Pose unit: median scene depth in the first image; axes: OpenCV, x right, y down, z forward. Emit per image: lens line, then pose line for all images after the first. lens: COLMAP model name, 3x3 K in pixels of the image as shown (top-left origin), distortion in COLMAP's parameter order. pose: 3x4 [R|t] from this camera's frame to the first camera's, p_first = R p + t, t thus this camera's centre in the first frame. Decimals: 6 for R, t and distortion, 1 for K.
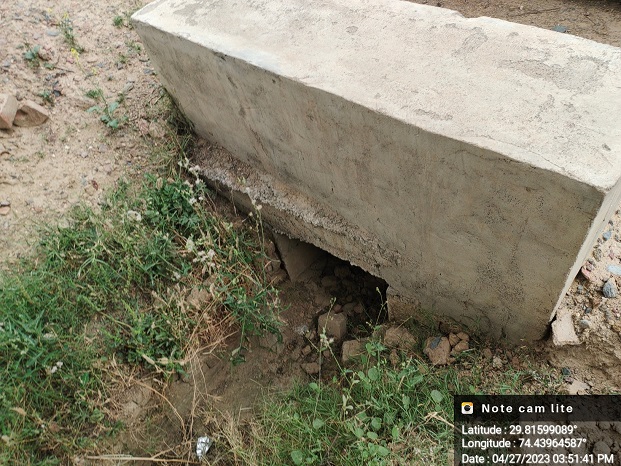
lens RADIAL K [[481.9, 0, 310.5], [0, 481.9, 233.0], [0, 0, 1]] dist [0.079545, -0.169876]
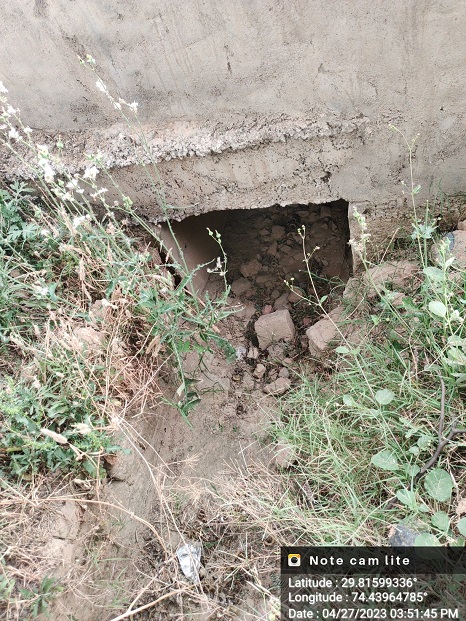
lens RADIAL K [[481.9, 0, 233.0], [0, 481.9, 310.5], [0, 0, 1]] dist [0.079545, -0.169876]
pose [[0.897972, -0.393636, 0.196715, -0.179918], [0.404561, 0.914351, -0.017095, 0.192670], [-0.173138, 0.094934, 0.980312, 0.373502]]
